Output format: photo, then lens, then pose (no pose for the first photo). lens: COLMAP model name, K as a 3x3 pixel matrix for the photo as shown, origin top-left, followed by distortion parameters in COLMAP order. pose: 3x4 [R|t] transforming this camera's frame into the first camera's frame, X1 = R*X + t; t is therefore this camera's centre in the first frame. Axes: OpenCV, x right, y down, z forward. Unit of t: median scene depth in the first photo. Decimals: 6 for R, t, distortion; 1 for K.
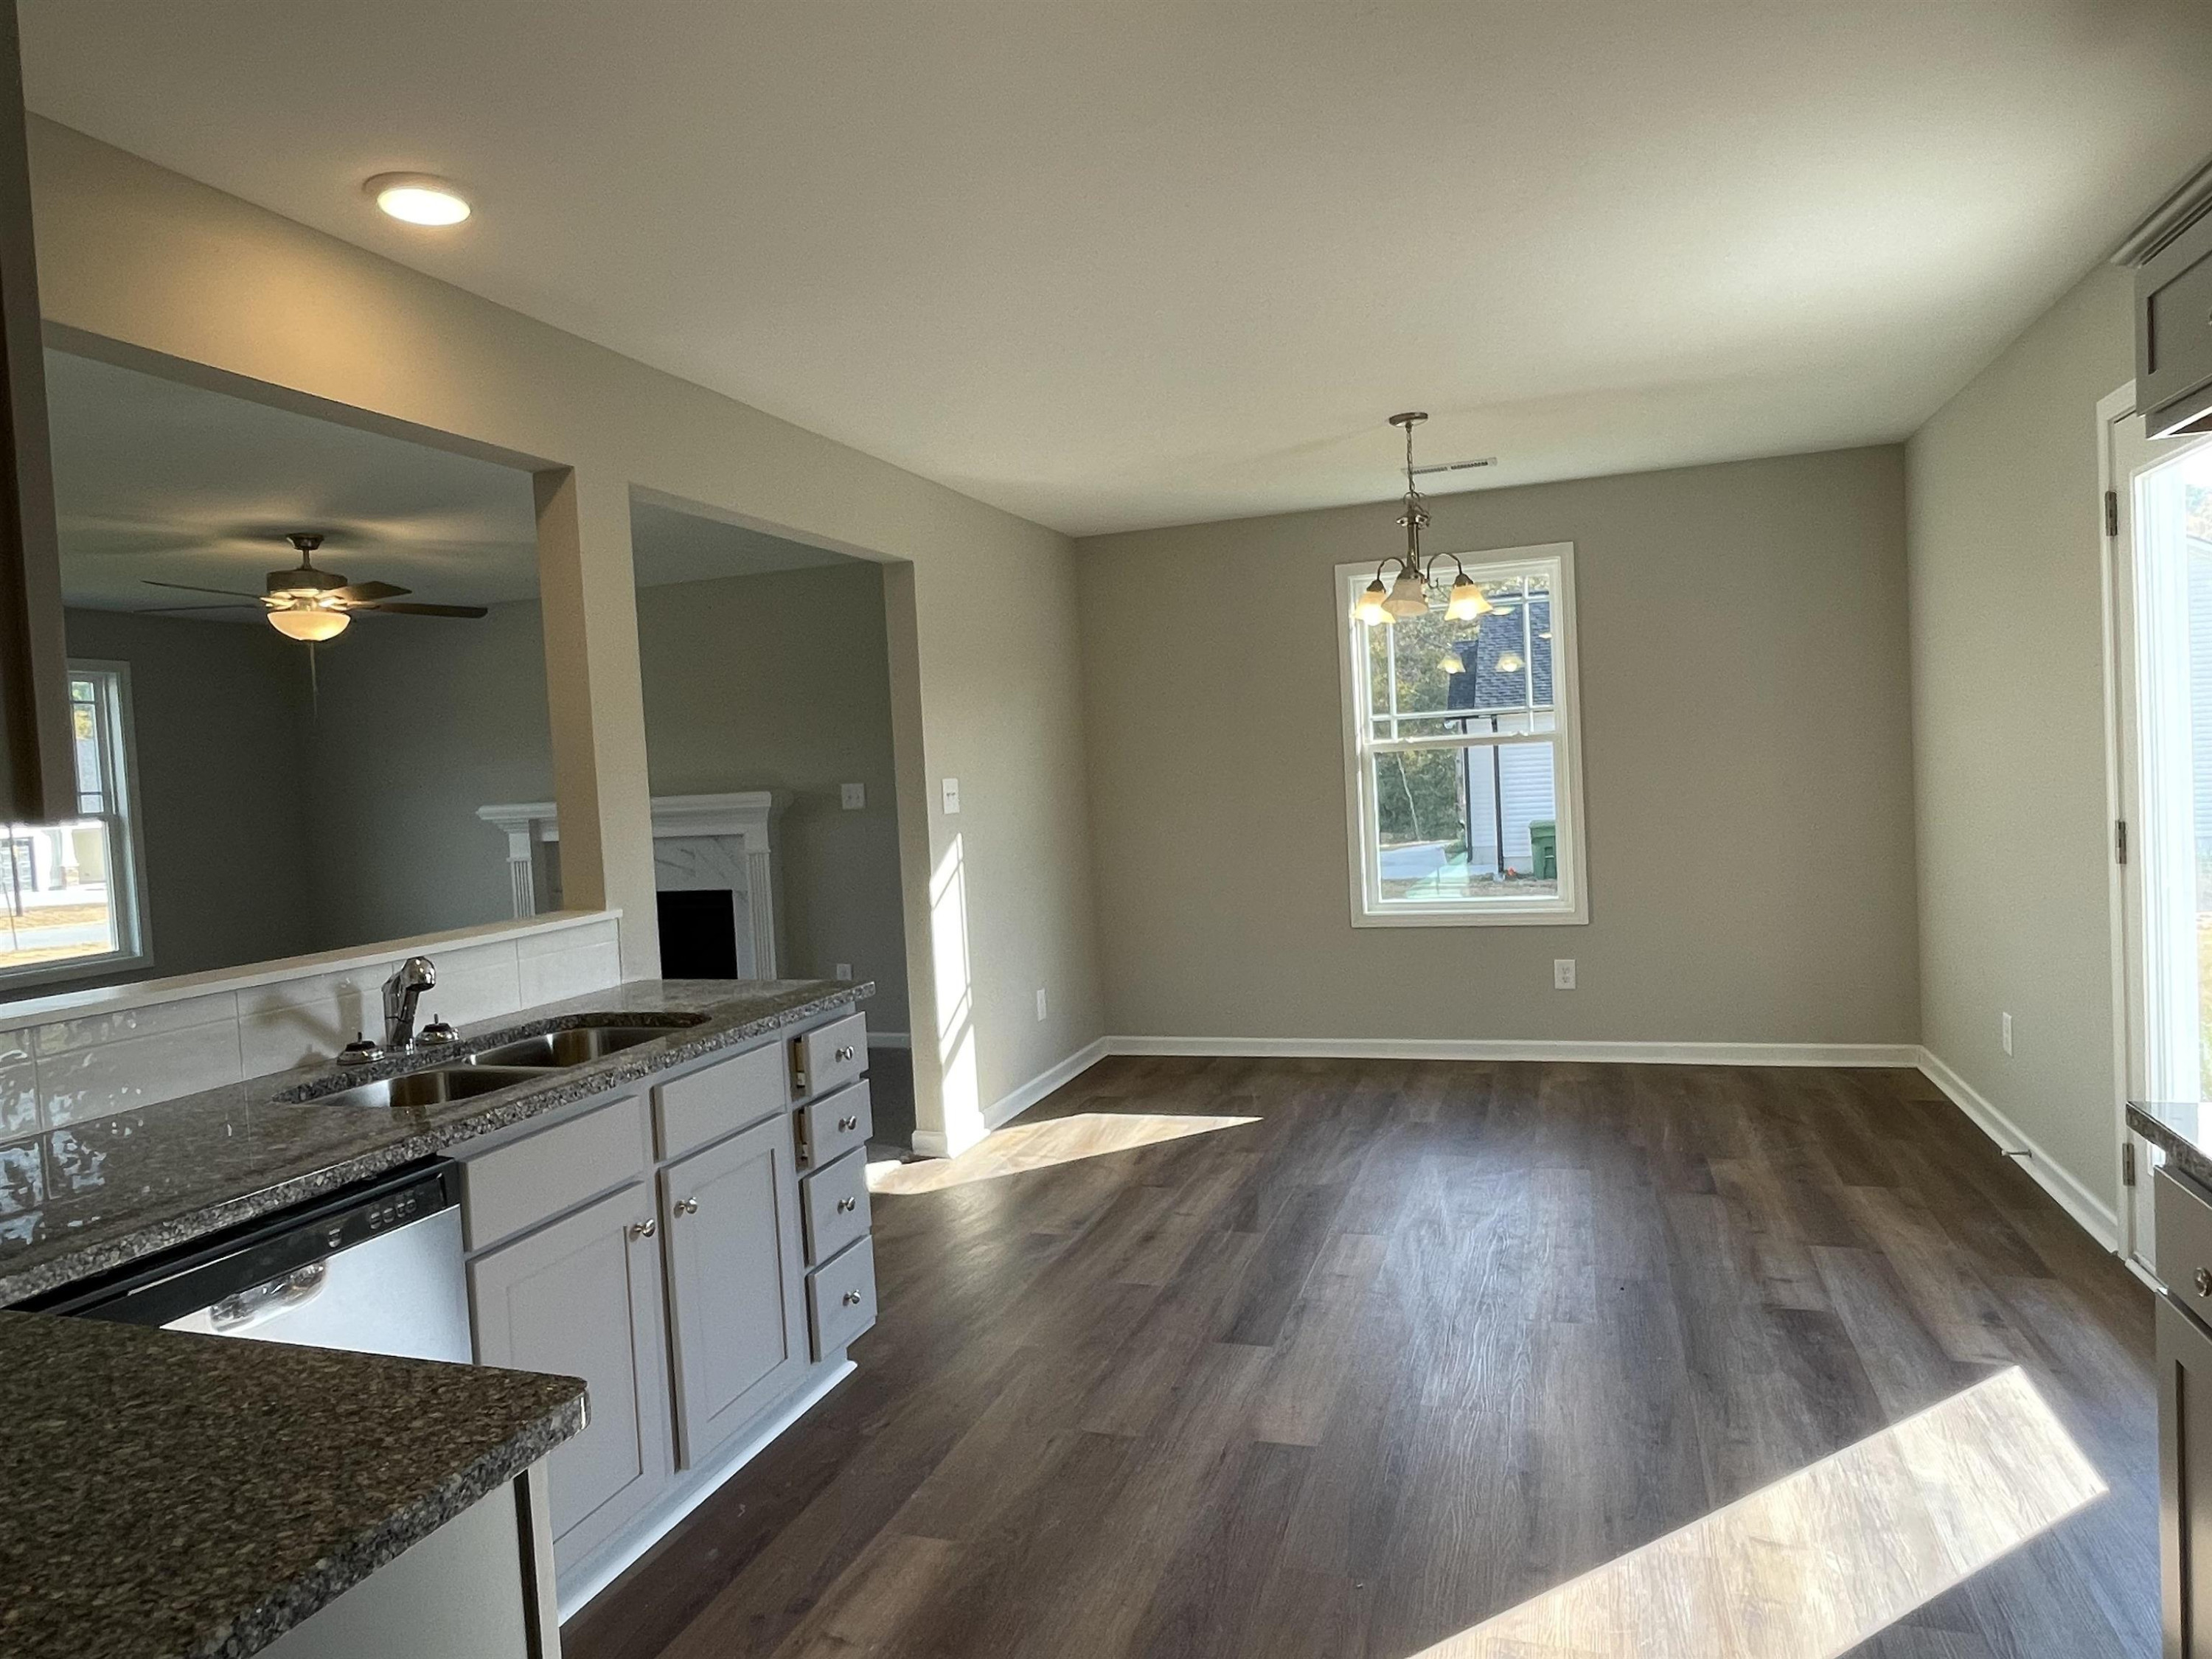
lens RADIAL K [[1319.5, 0, 1106.0], [0, 1319.5, 829.5], [0, 0, 1]] dist [-0.000396, 0.000312]
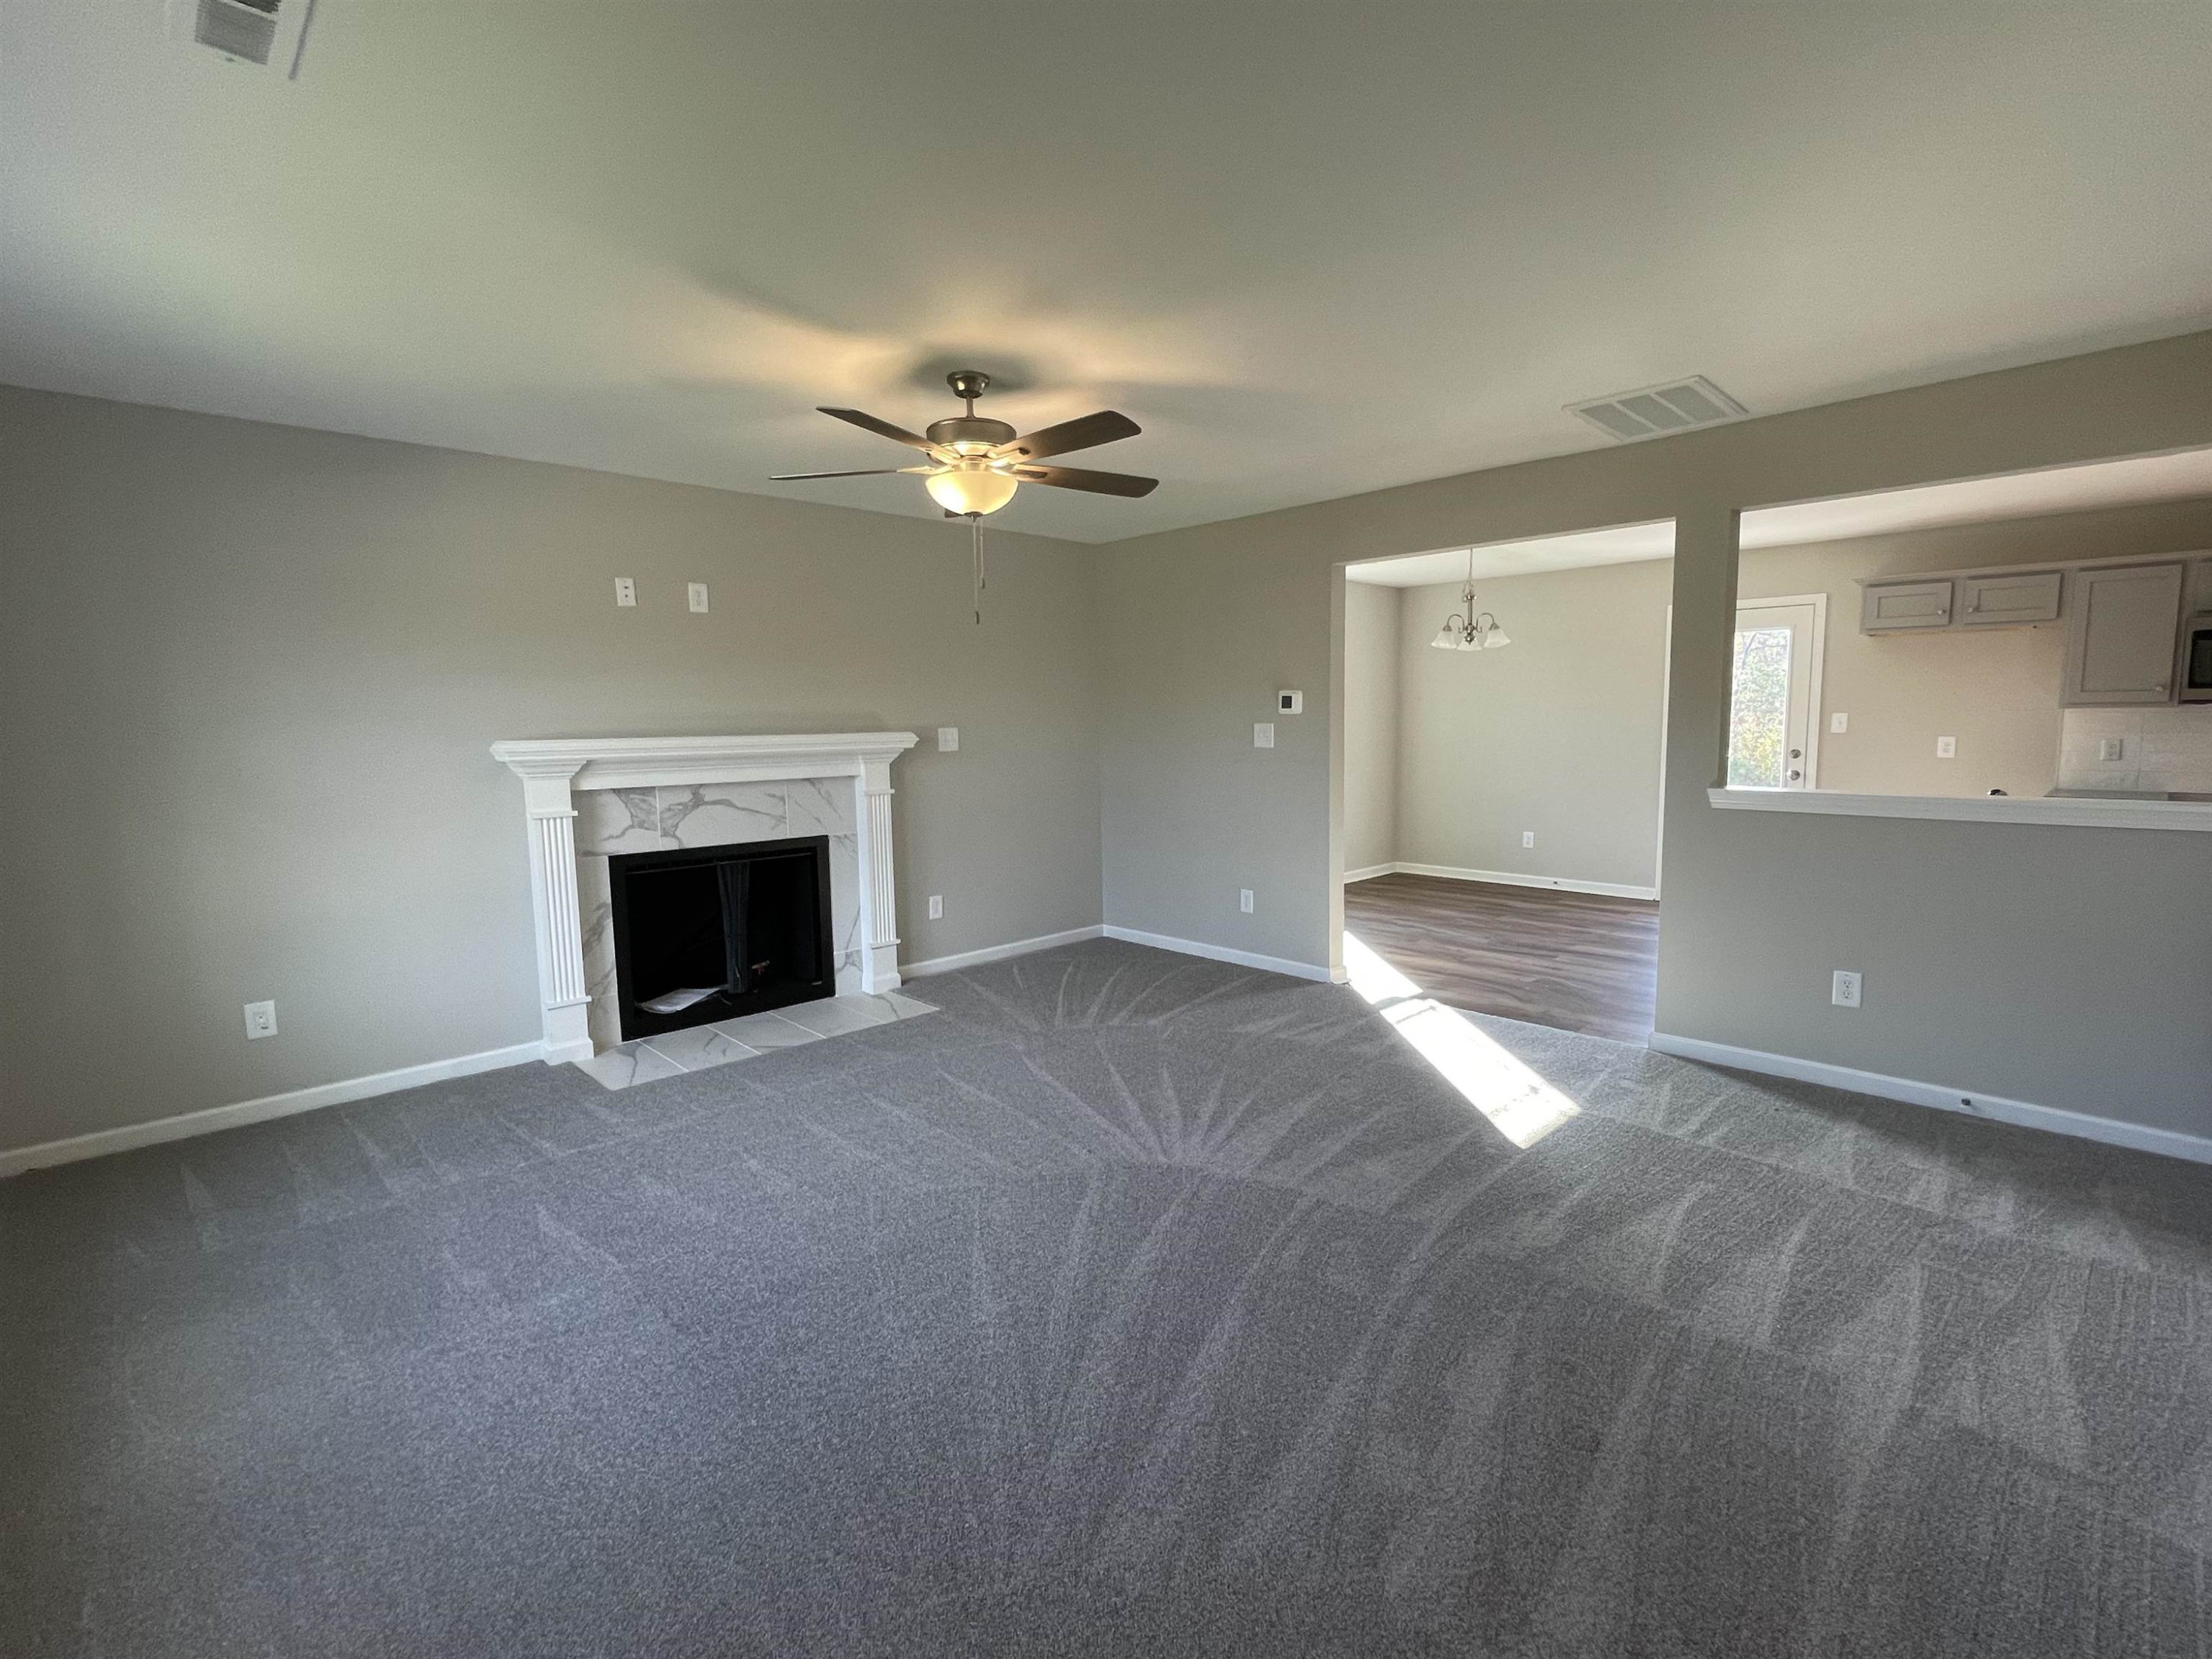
lens RADIAL K [[1010.1, 0, 1106.0], [0, 1010.1, 829.5], [0, 0, 1]] dist [0.000266, 0.000097]
pose [[0.469187, -0.050776, 0.881638, -1.117094], [0.030694, 0.998680, 0.041182, 0.023443], [-0.882565, 0.007739, 0.470126, 0.651467]]
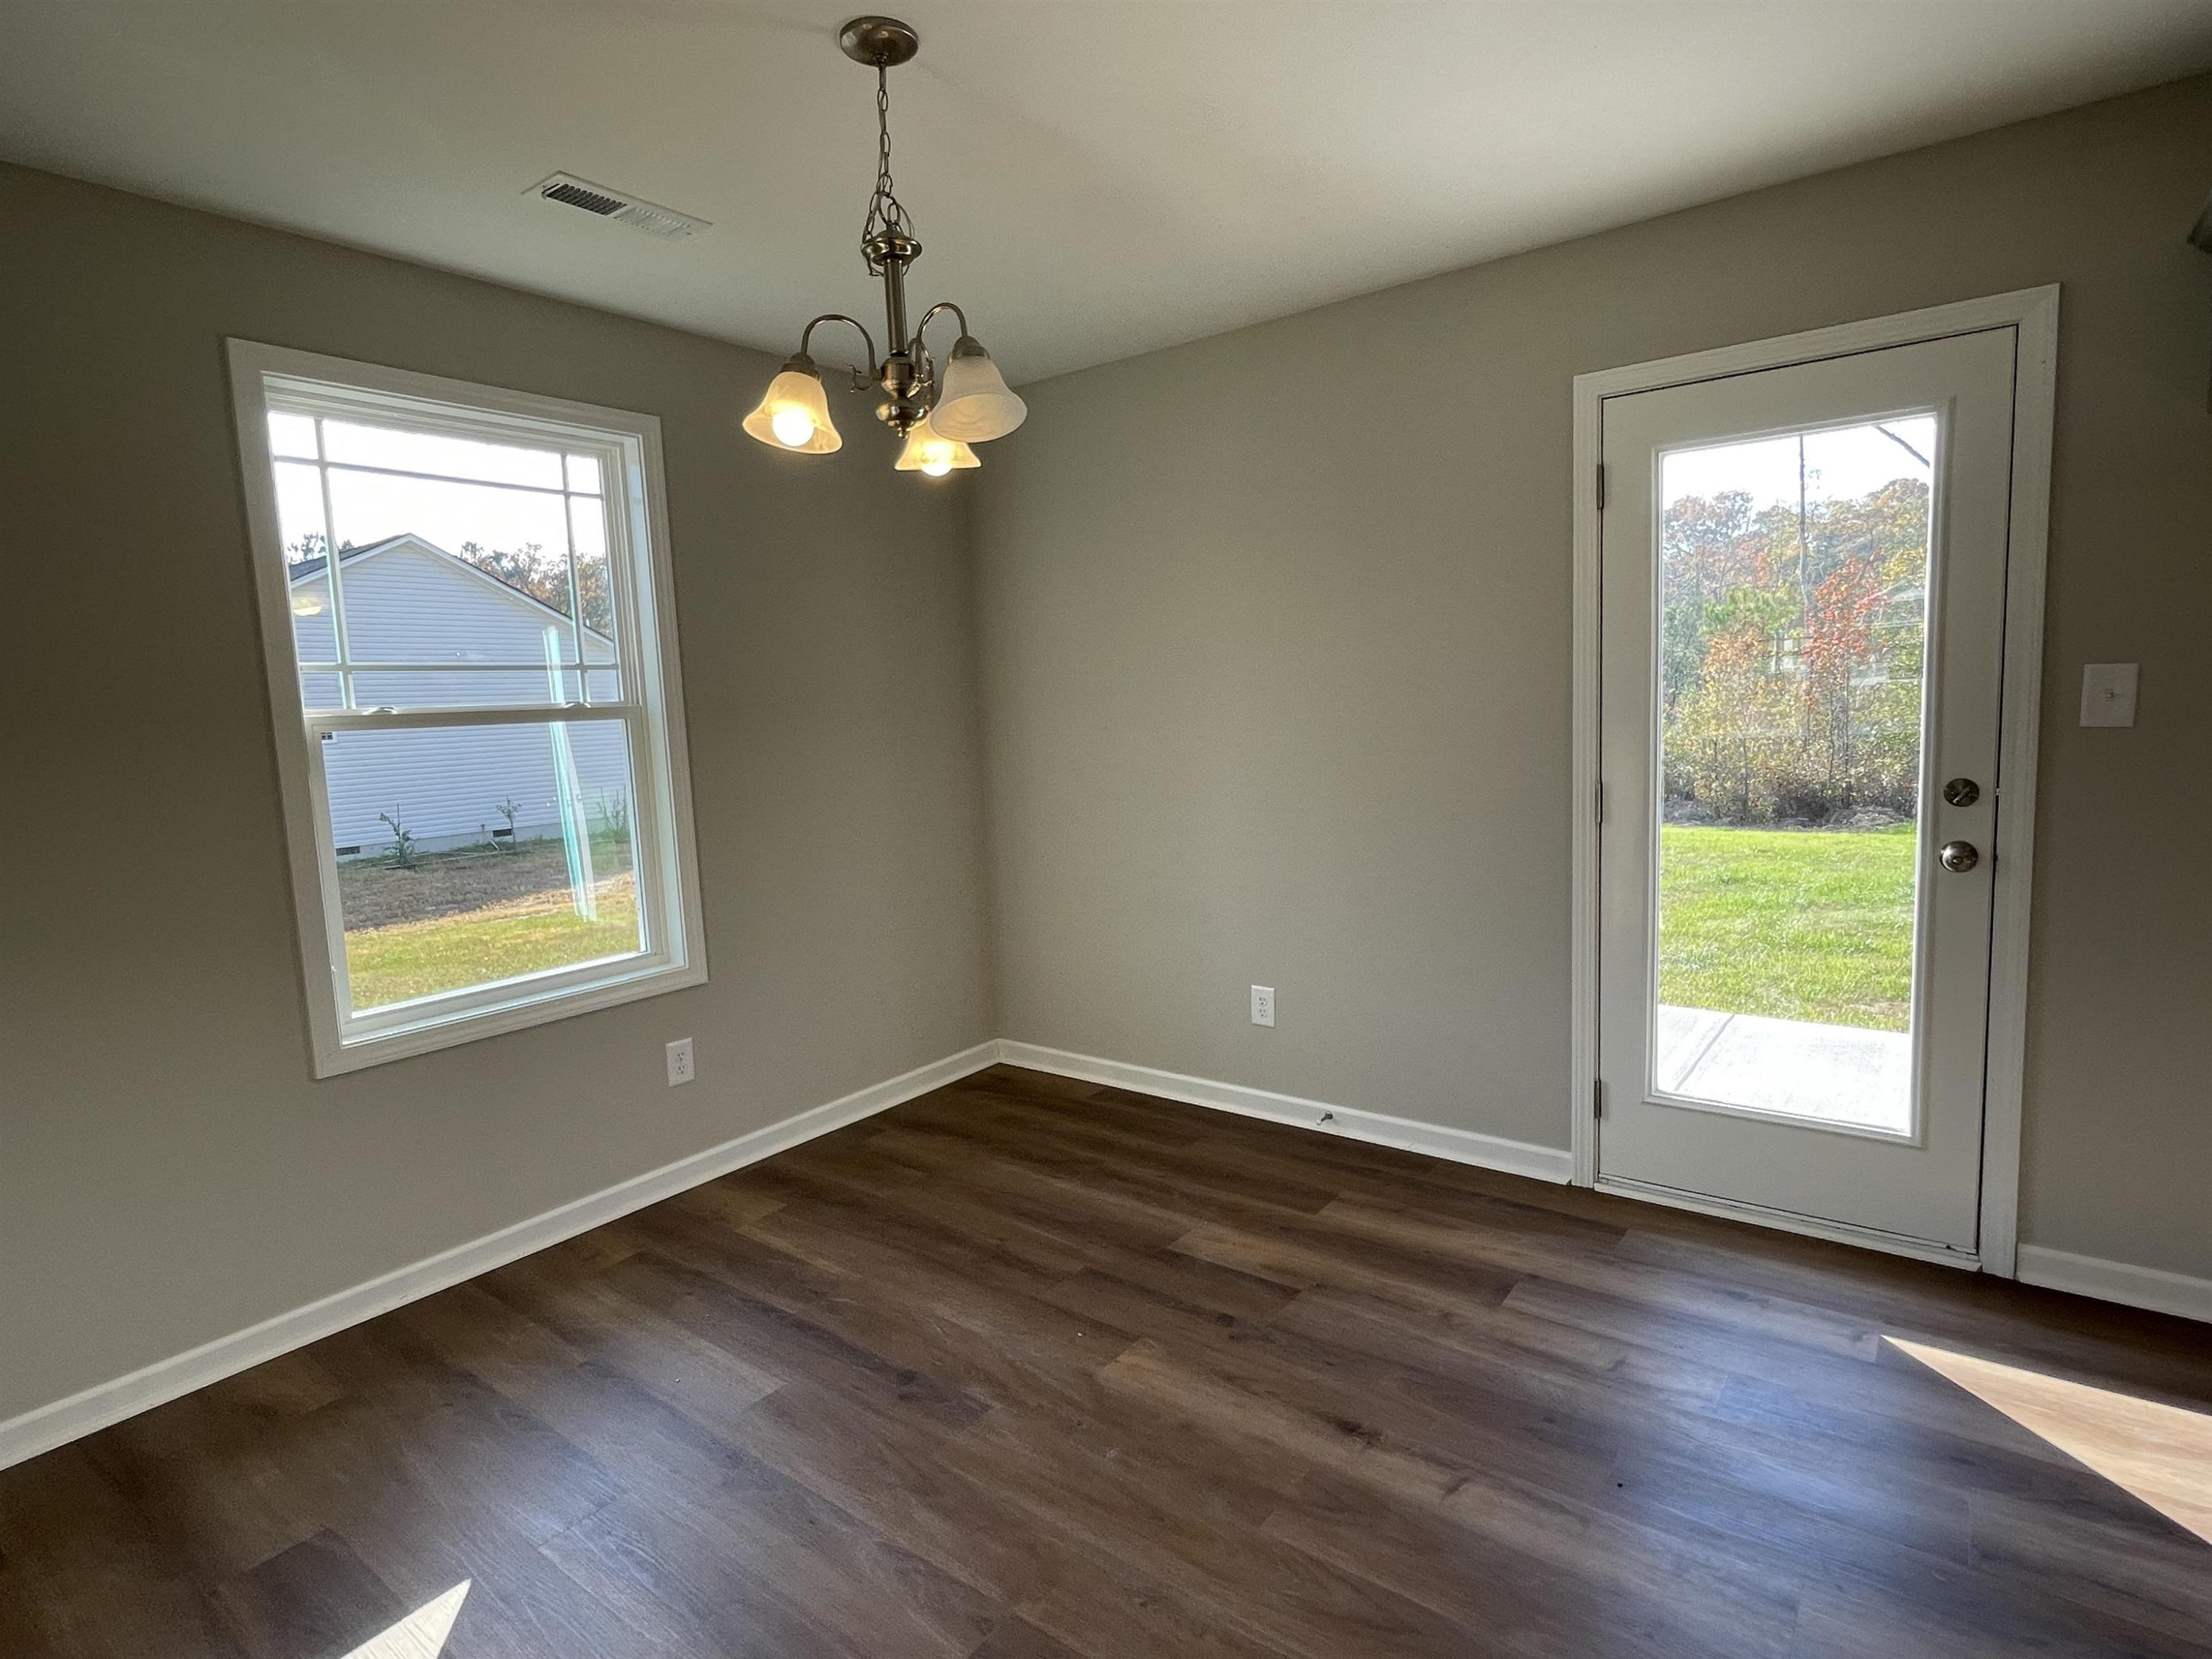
lens RADIAL K [[1150.4, 0, 1106.0], [0, 1150.4, 829.5], [0, 0, 1]] dist [-0.001268, 0.000104]
pose [[0.322319, -0.070318, 0.944016, -0.143642], [0.068792, 0.996341, 0.050727, -0.026213], [-0.944128, 0.048590, 0.325977, 0.663598]]
